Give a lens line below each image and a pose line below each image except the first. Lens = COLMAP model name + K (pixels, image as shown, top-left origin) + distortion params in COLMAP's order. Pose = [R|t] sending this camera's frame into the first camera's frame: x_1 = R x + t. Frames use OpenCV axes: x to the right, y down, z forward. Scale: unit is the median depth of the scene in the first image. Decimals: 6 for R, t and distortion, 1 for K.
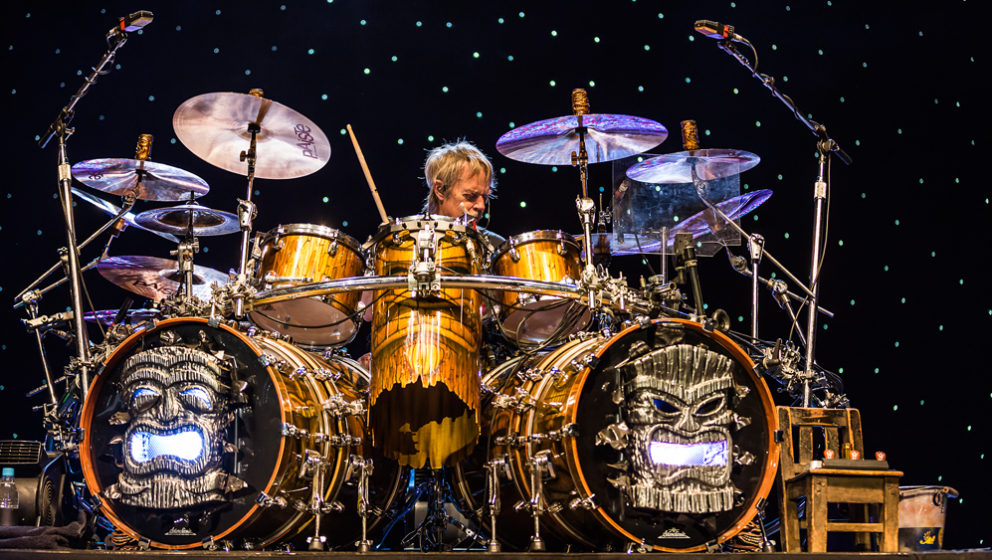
lens RADIAL K [[2160.1, 0, 496.0], [0, 2160.1, 280.0], [0, 0, 1]] dist [-0.512429, -0.003225]
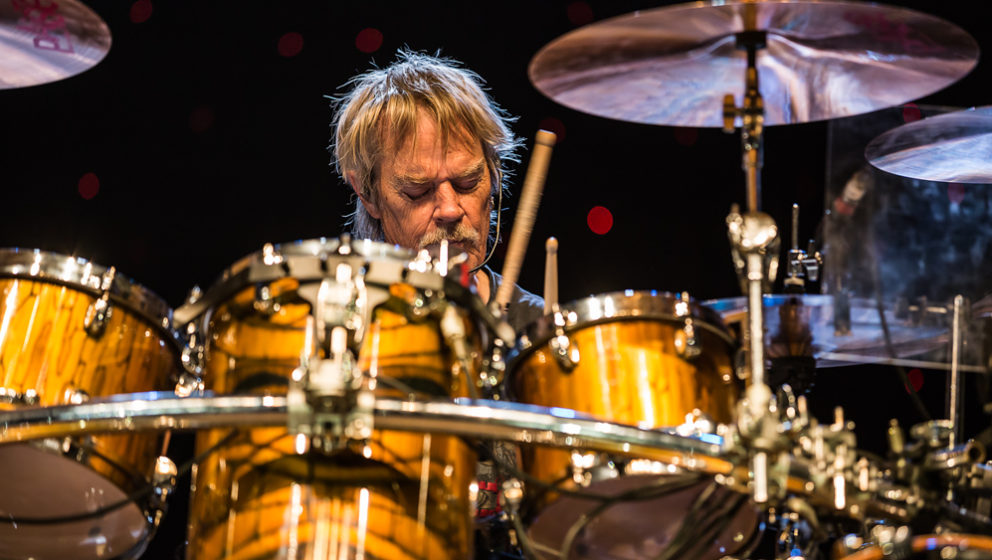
lens RADIAL K [[6113.9, 0, 496.0], [0, 6113.9, 280.0], [0, 0, 1]] dist [1.810776, -3.853872]
pose [[0.999192, 0.040181, -0.000794, -0.003542], [-0.040188, 0.998850, -0.026154, 0.004514], [-0.000257, 0.026165, 0.999658, -0.103481]]
